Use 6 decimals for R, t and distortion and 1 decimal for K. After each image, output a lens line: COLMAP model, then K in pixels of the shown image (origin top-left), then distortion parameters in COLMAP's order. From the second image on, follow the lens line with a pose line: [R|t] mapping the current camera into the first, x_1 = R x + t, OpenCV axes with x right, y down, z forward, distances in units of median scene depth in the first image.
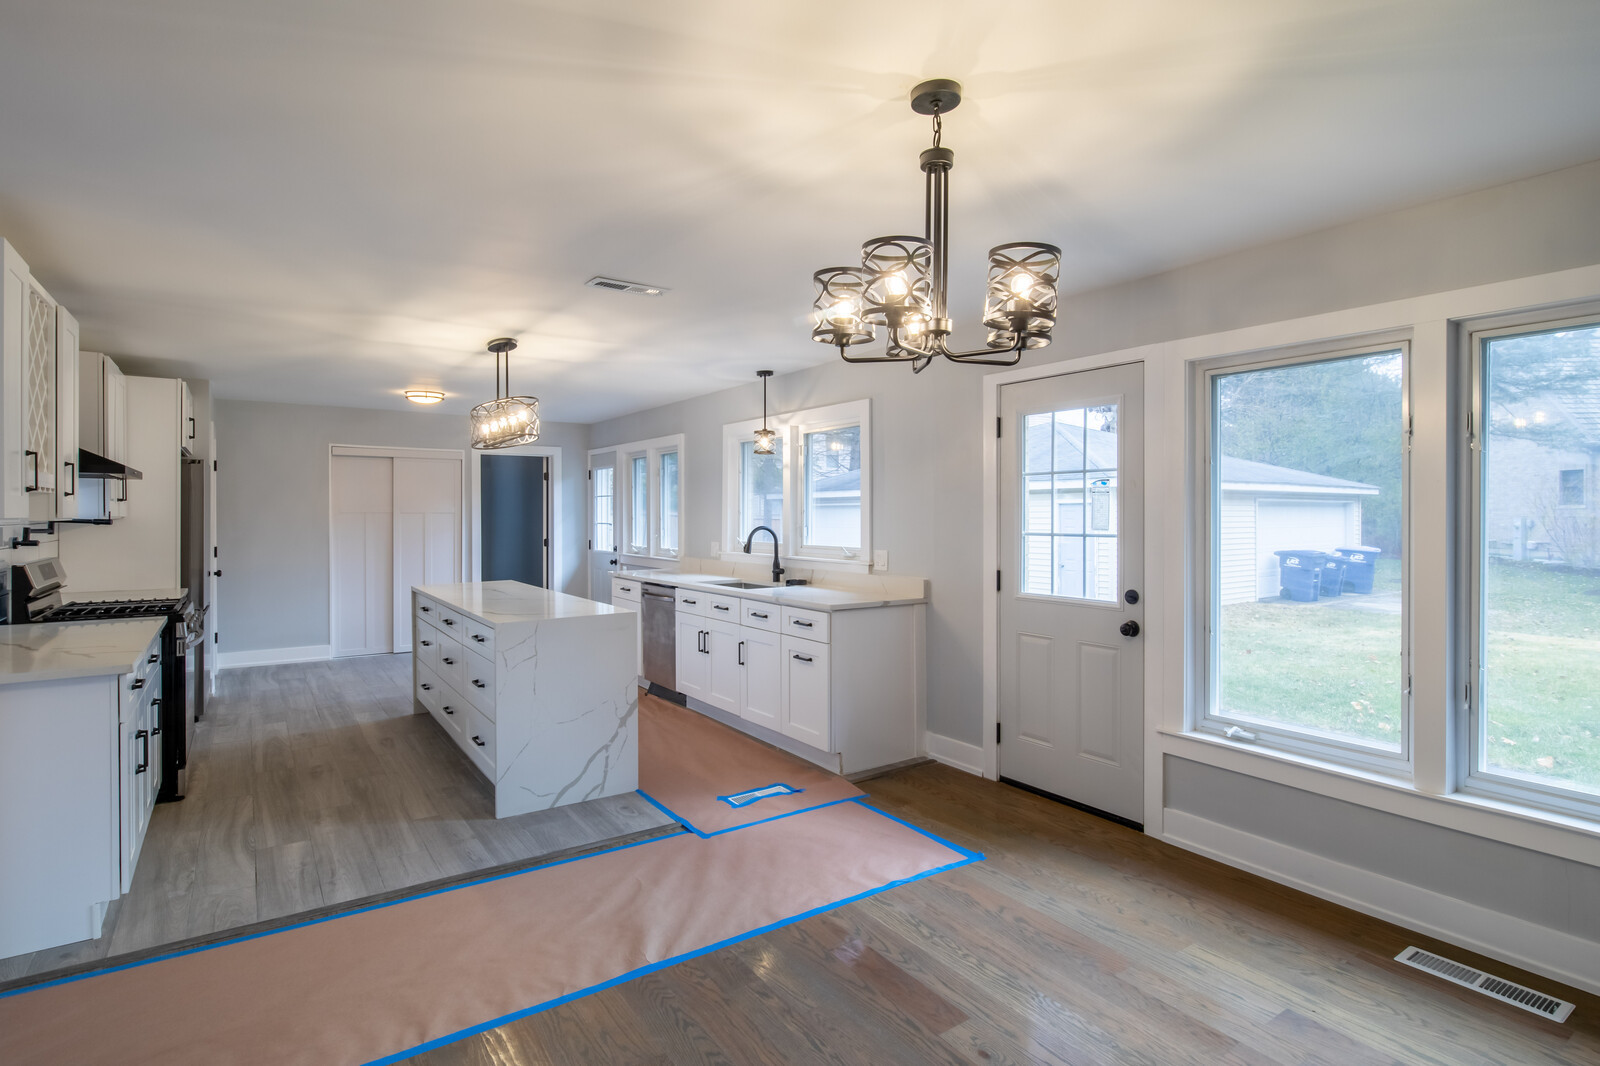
lens RADIAL K [[803.9, 0, 775.0], [0, 803.9, 509.4], [0, 0, 1]] dist [-0.008014, -0.003527]
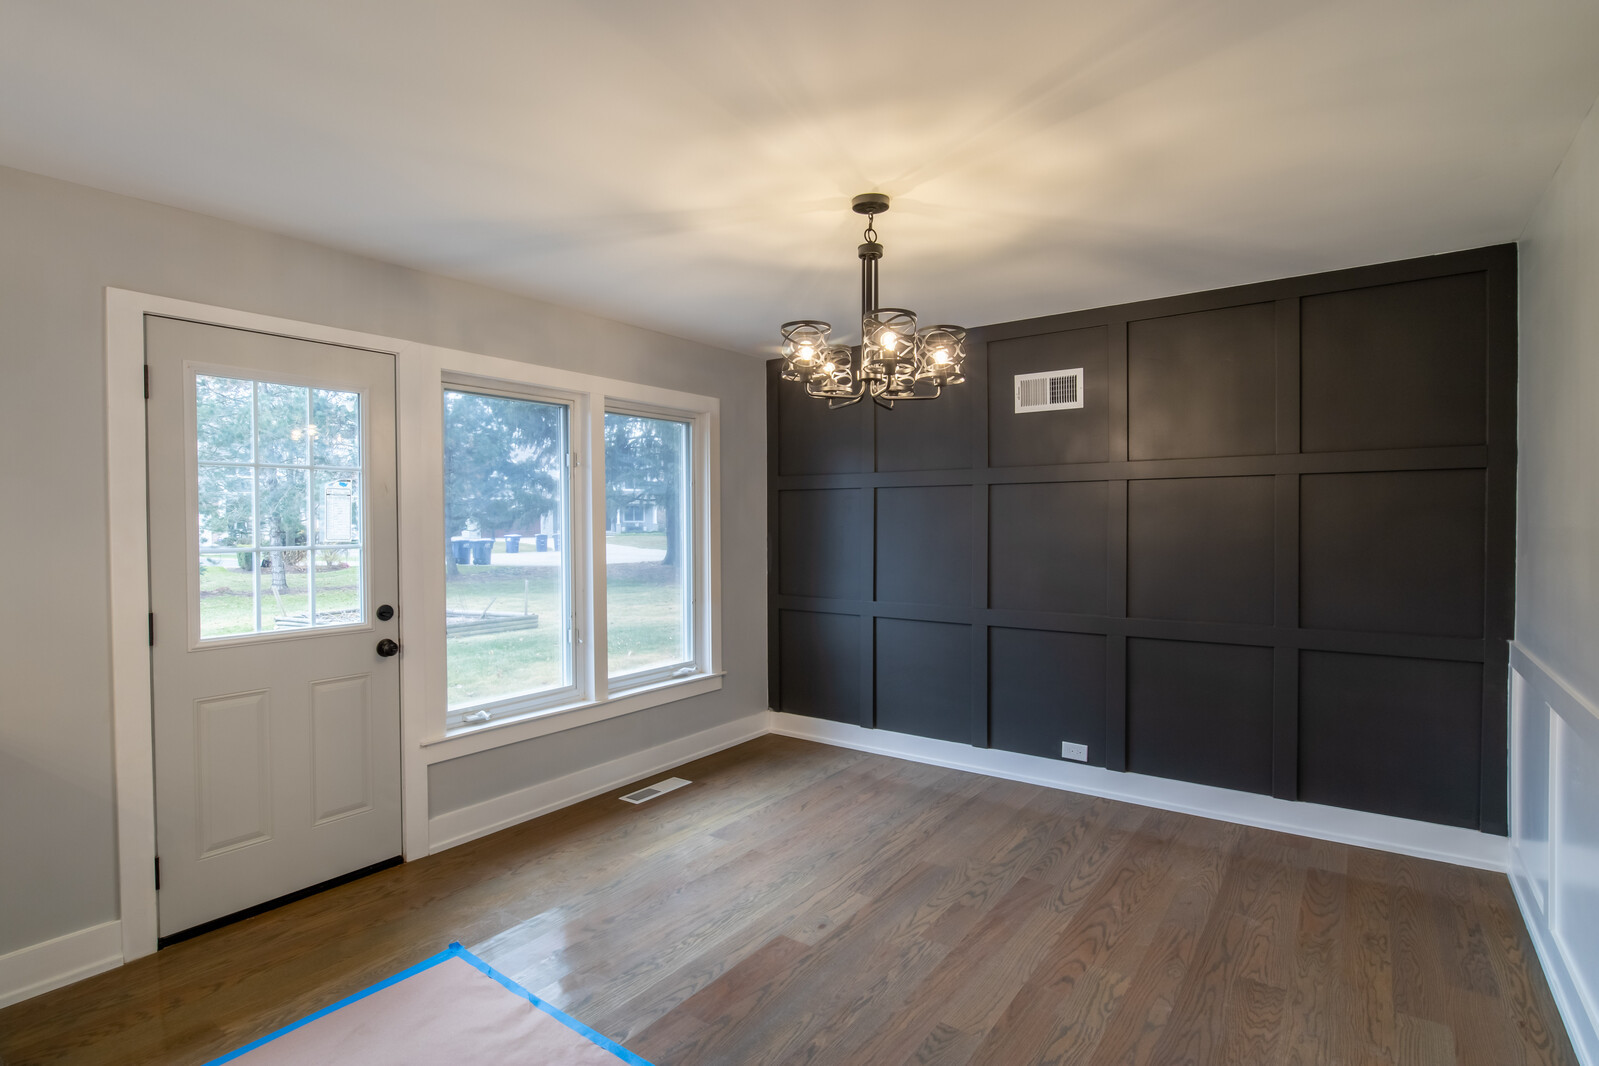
lens RADIAL K [[803.4, 0, 796.8], [0, 803.4, 531.1], [0, 0, 1]] dist [-0.008014, -0.003527]
pose [[-0.350990, -0.013004, 0.936289, -0.584097], [0.007018, 0.999839, 0.016518, 0.005547], [-0.936353, 0.012369, -0.350842, 0.918655]]
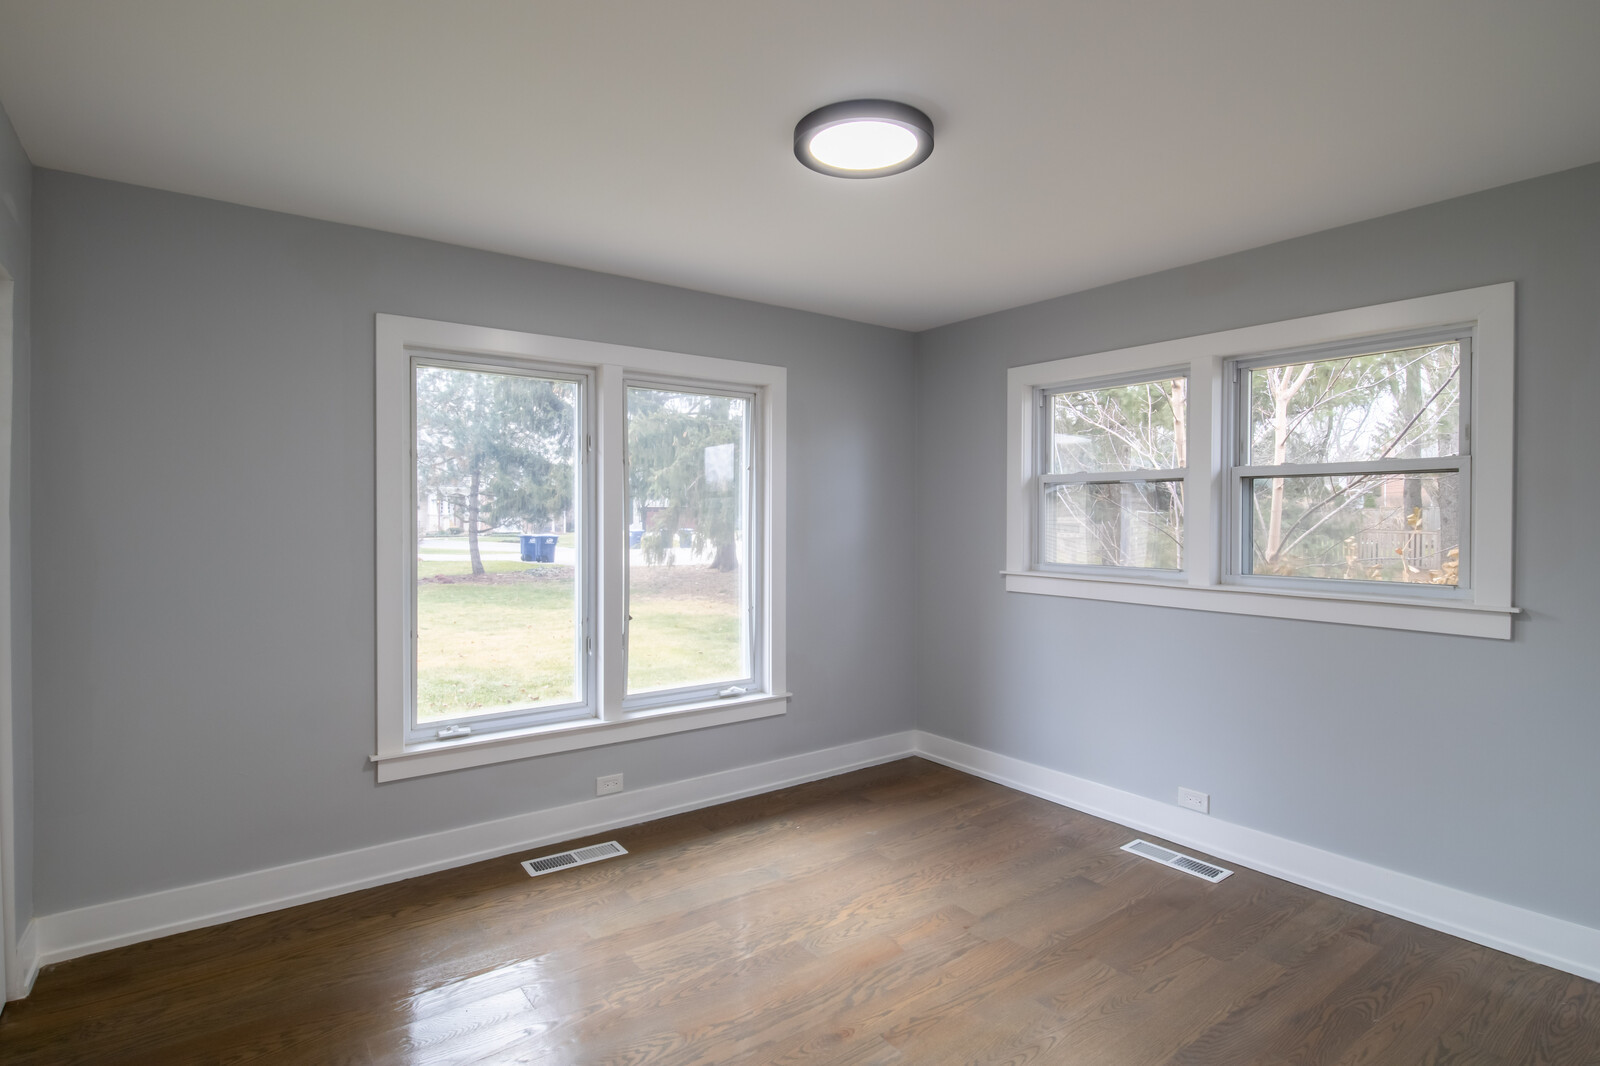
lens RADIAL K [[748.9, 0, 795.6], [0, 748.9, 526.6], [0, 0, 1]] dist [-0.005744, -0.001056]
pose [[-0.007255, -0.016068, 0.999845, -0.322954], [0.001285, 0.999870, 0.016078, 0.010609], [-0.999973, 0.001401, -0.007233, 0.542282]]
